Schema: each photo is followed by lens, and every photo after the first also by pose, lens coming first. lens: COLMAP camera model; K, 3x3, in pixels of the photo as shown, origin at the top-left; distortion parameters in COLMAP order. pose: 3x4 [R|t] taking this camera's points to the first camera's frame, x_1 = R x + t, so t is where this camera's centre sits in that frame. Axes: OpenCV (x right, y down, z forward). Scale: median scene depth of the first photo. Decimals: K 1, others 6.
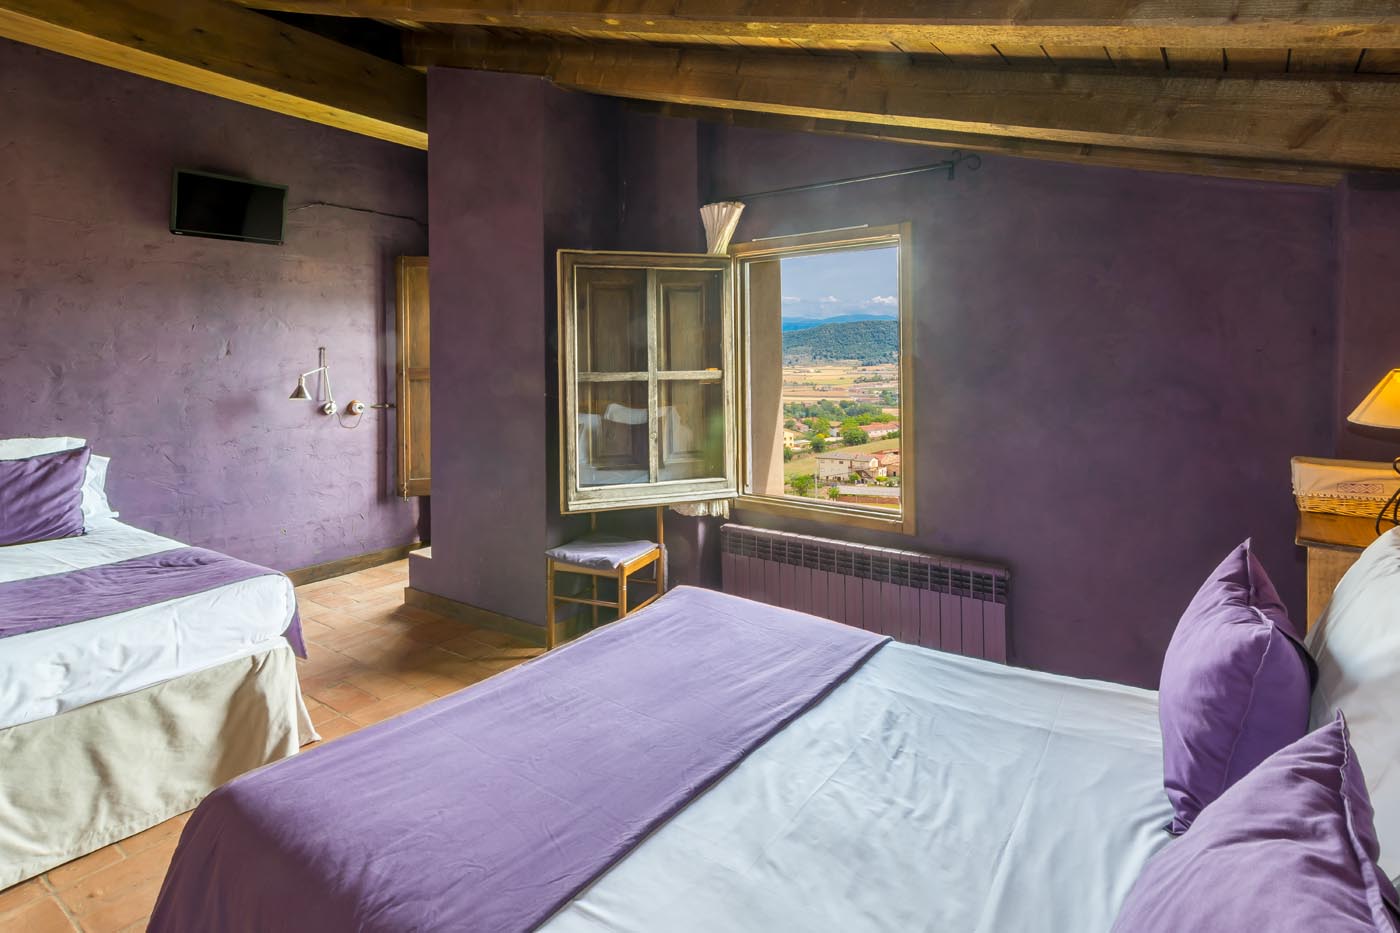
lens RADIAL K [[711.8, 0, 703.3], [0, 711.8, 447.8], [0, 0, 1]] dist [-0.000126, 0.000136]
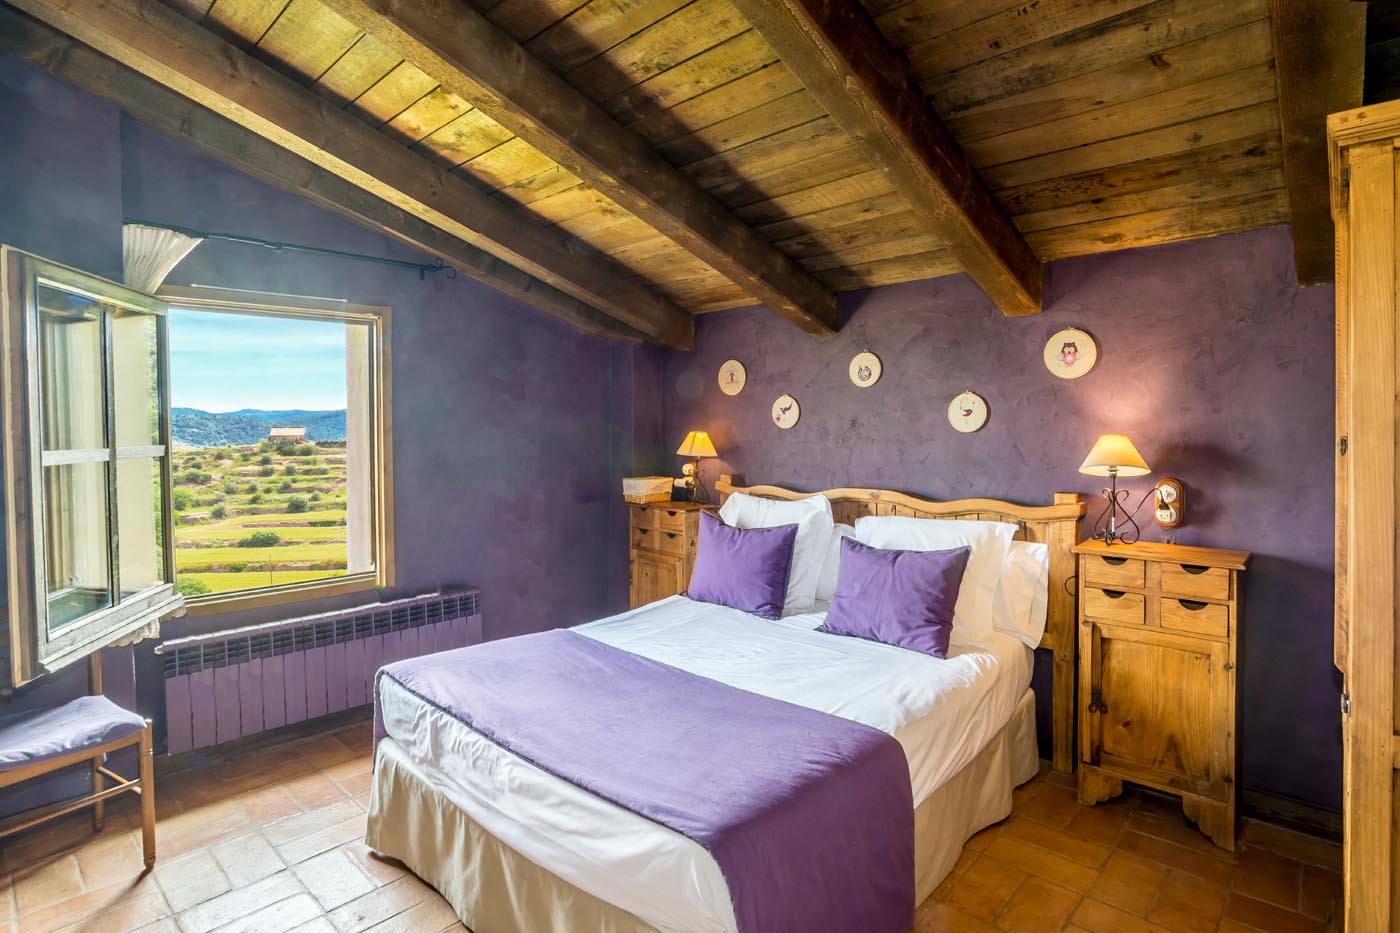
lens RADIAL K [[711.8, 0, 703.3], [0, 711.8, 447.8], [0, 0, 1]] dist [-0.000126, 0.000136]
pose [[0.126859, -0.021958, 0.991678, -1.233746], [0.129263, 0.991596, 0.005420, -0.056175], [-0.983462, 0.127500, 0.128631, 0.606259]]
